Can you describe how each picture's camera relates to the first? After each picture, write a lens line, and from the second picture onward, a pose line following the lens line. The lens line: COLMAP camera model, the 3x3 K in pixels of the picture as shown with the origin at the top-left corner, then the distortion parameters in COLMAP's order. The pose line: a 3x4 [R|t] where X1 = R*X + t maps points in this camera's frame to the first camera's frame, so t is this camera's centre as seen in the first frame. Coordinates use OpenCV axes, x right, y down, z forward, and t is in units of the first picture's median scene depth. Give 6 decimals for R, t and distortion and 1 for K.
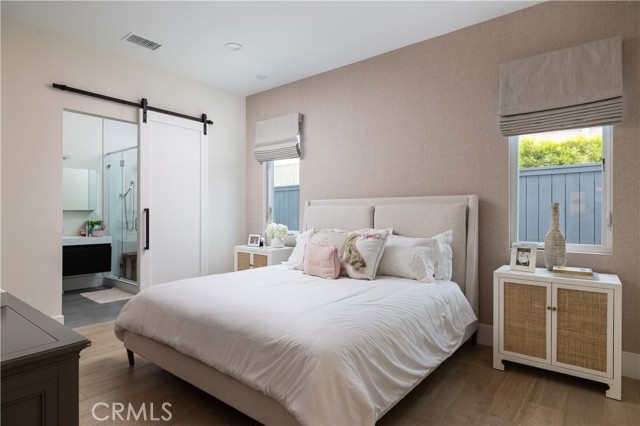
lens RADIAL K [[351.0, 0, 320.5], [0, 351.0, 212.8], [0, 0, 1]] dist [0.007290, -0.005016]
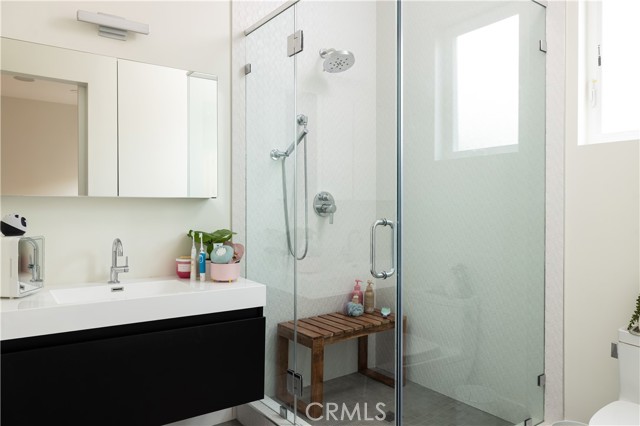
lens RADIAL K [[464.0, 0, 320.0], [0, 464.0, 211.7], [0, 0, 1]] dist [0.004608, 0.000483]
pose [[0.965004, 0.007731, -0.262120, -0.428503], [-0.004750, 0.999917, 0.012005, -0.000232], [0.262191, -0.010339, 0.964961, 0.604029]]
